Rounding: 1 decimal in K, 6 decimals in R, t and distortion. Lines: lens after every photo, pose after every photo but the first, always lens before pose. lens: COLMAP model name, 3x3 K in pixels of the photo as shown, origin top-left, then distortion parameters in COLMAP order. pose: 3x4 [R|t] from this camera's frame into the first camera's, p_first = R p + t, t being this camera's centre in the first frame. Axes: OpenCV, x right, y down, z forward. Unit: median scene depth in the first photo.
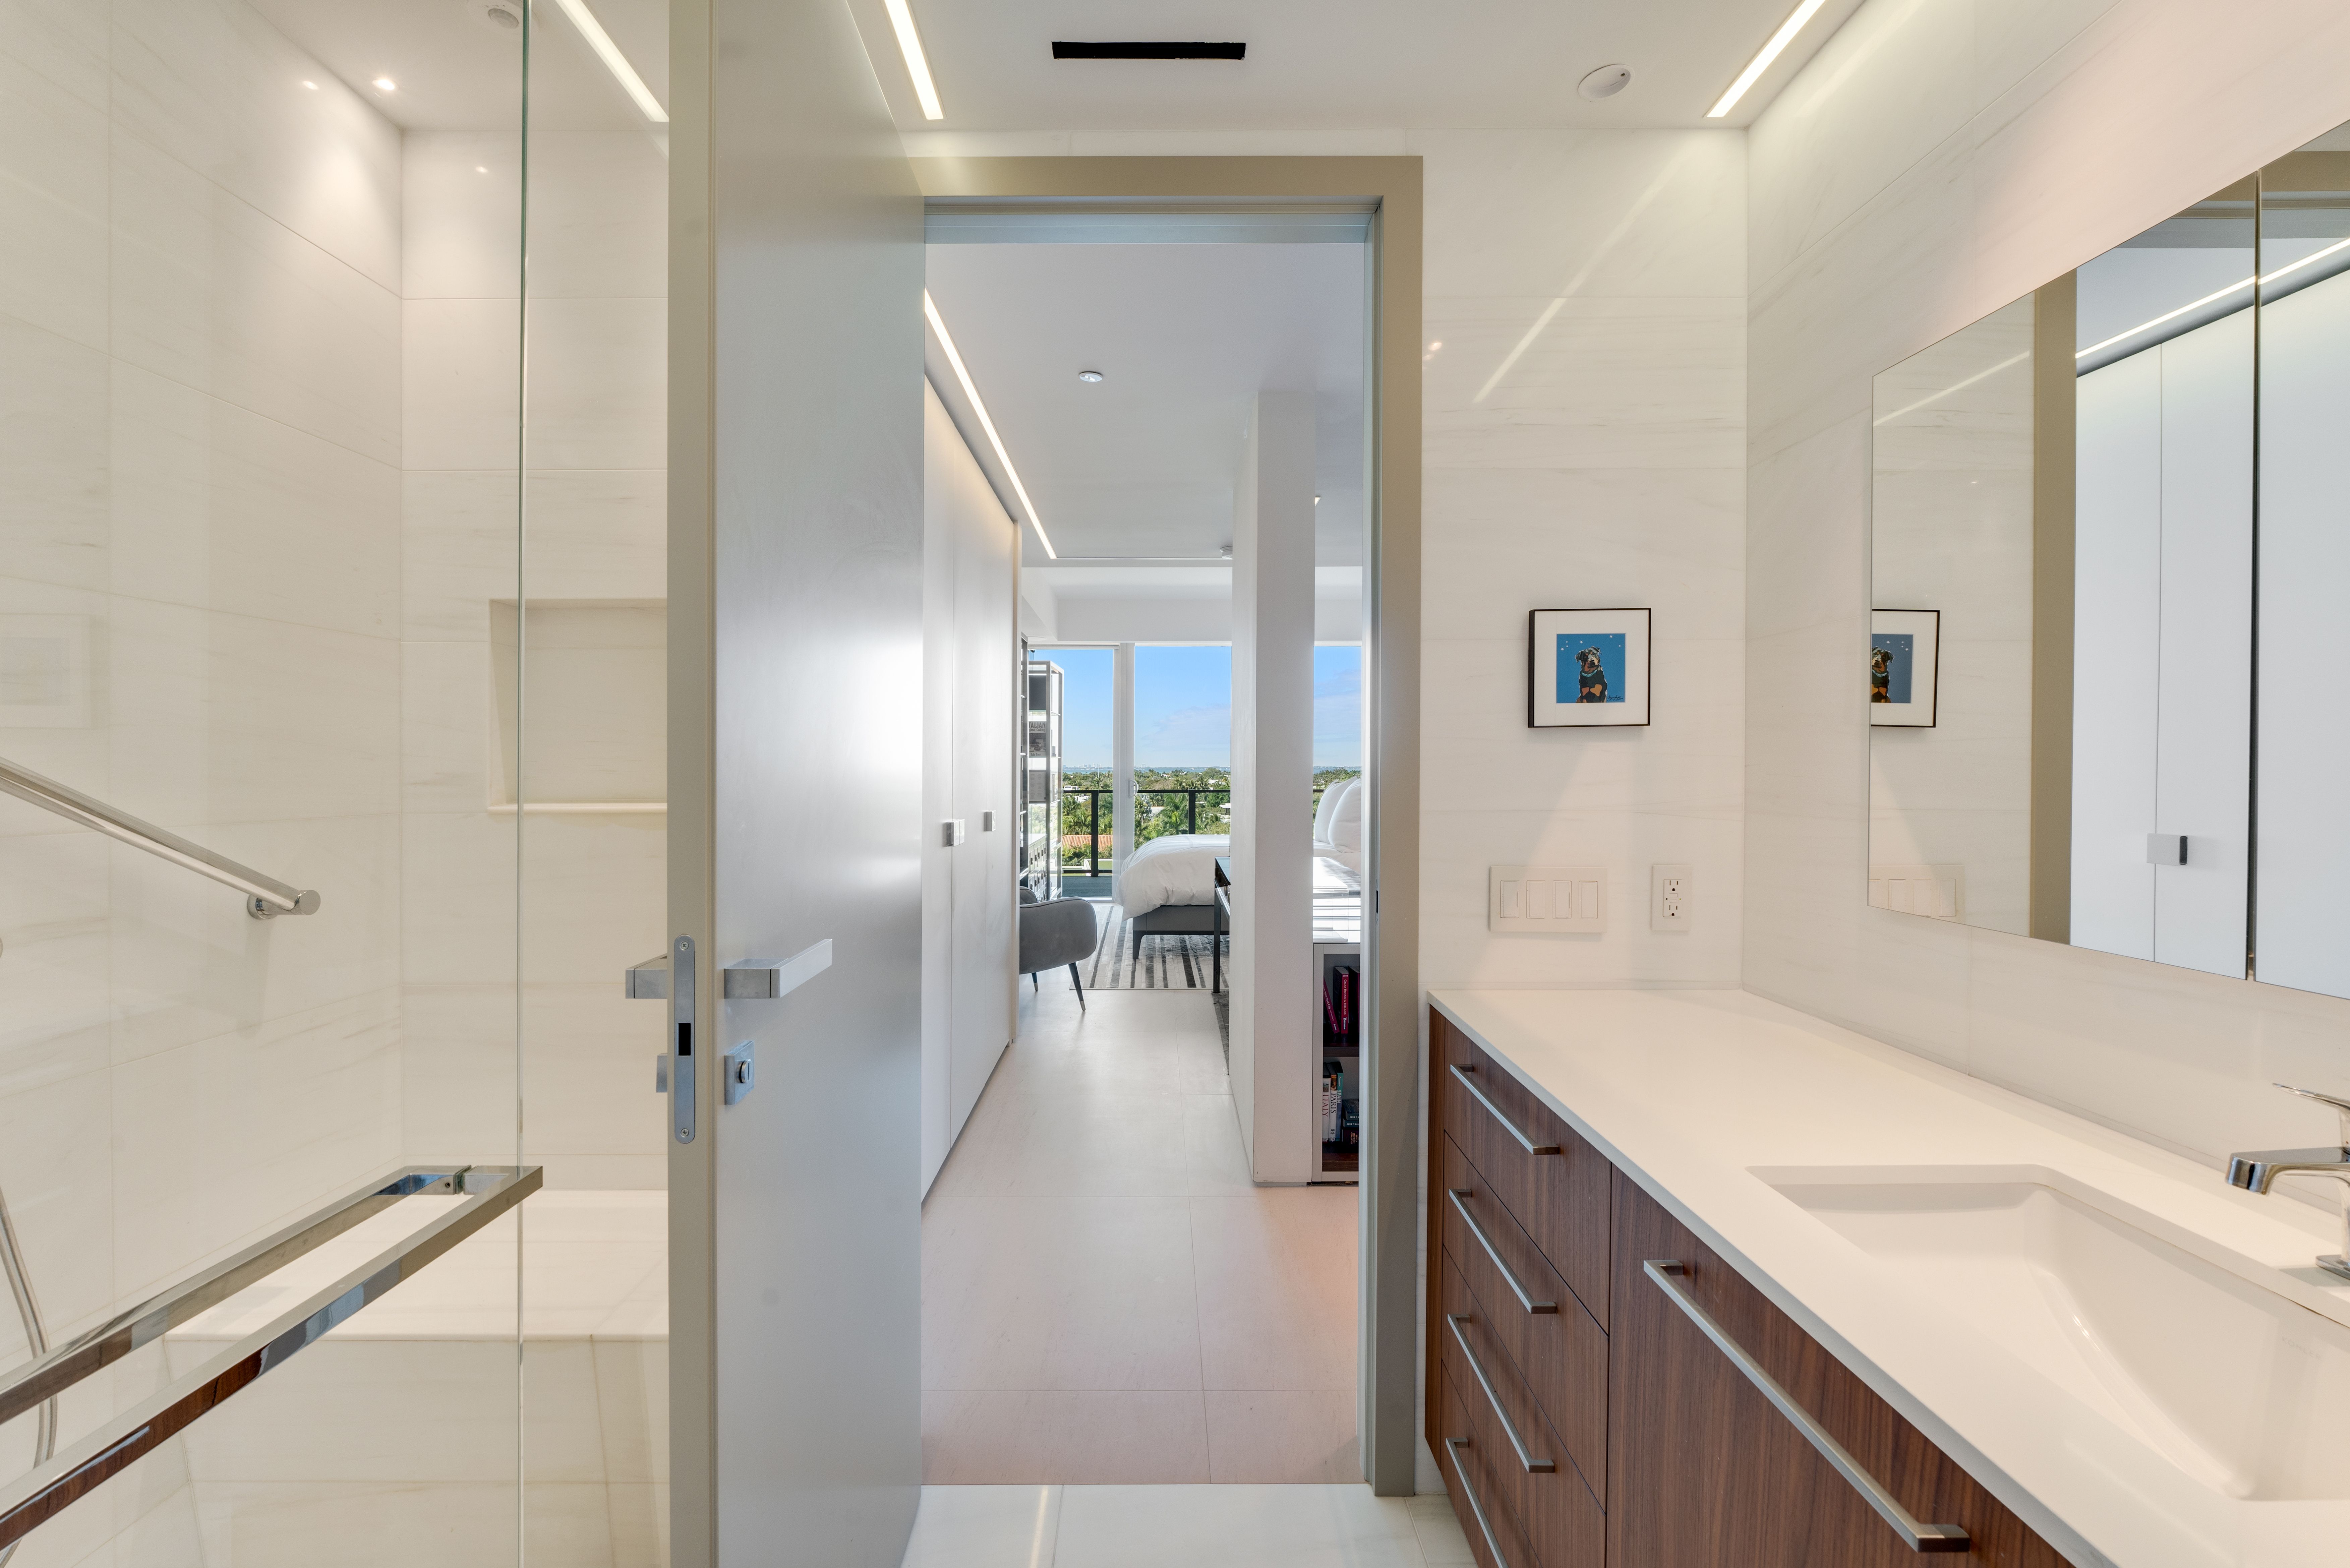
lens RADIAL K [[999.1, 0, 1166.8], [0, 999.1, 779.4], [0, 0, 1]] dist [-0.004935, 0.001017]
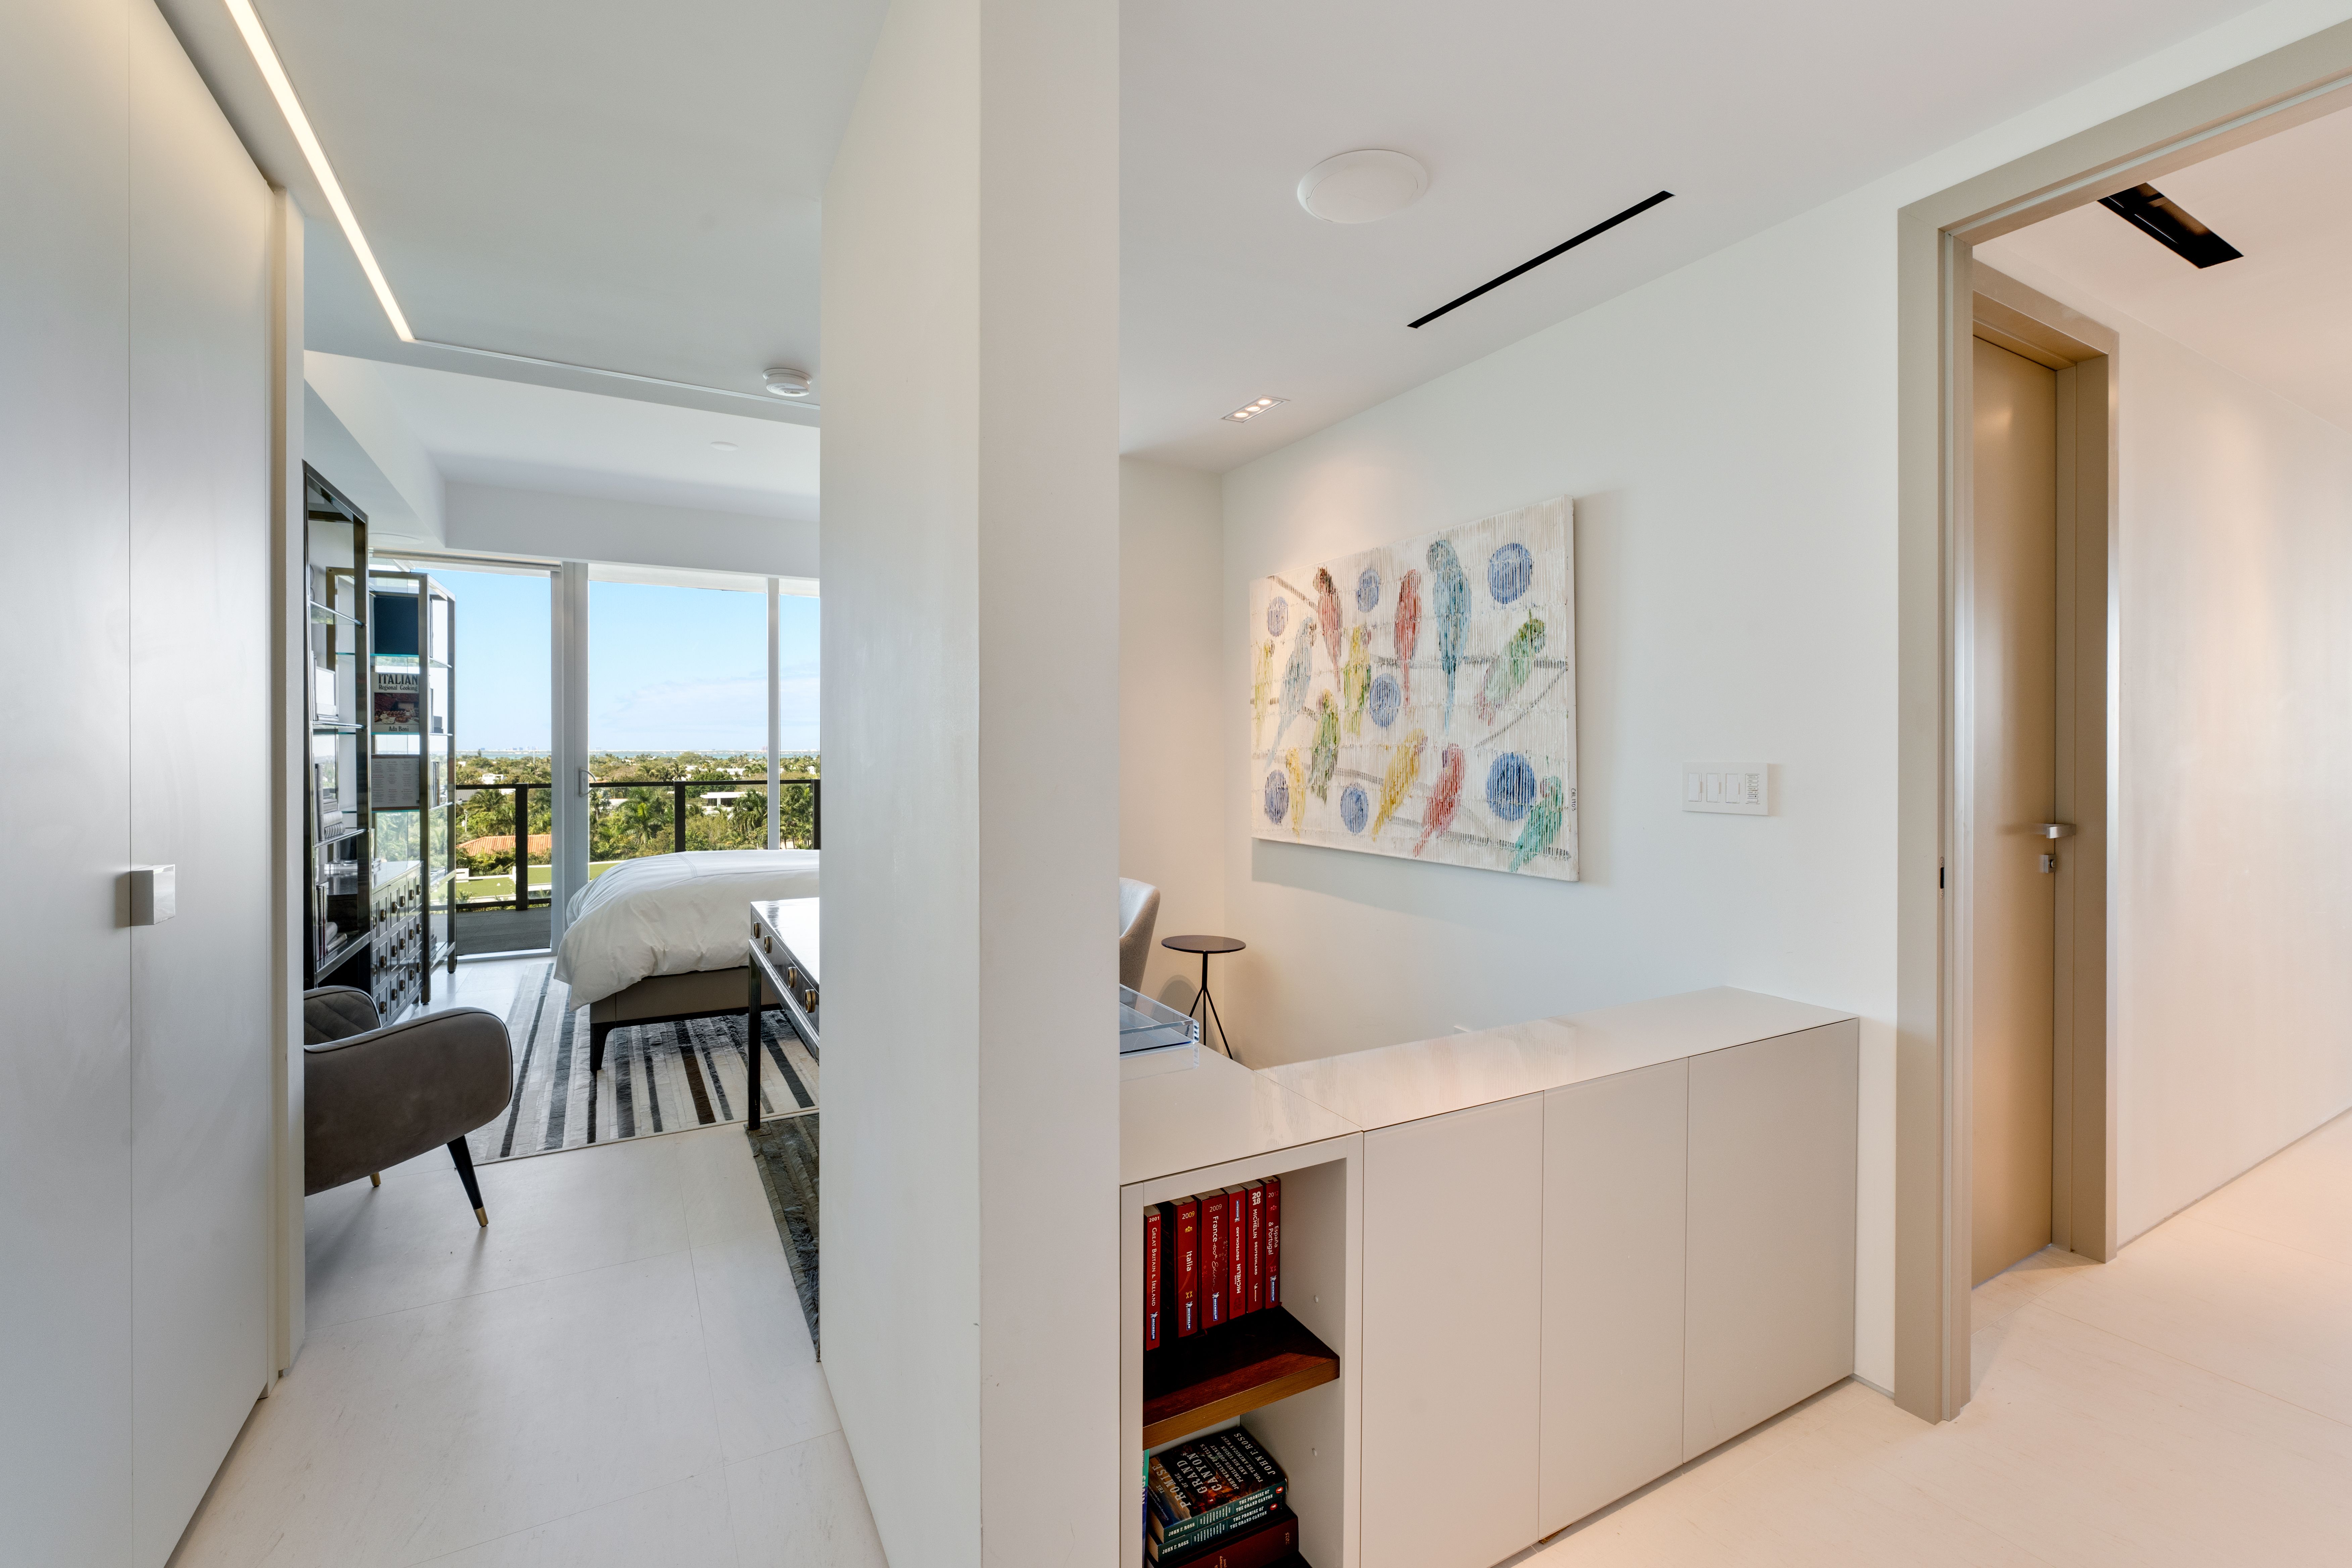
lens RADIAL K [[1000.0, 0, 1177.7], [0, 1000.0, 767.8], [0, 0, 1]] dist [-0.004935, 0.001017]
pose [[0.875361, -0.006792, 0.483422, -0.013619], [0.004847, 0.999974, 0.005272, -0.003406], [-0.483446, -0.002272, 0.875372, 0.303534]]
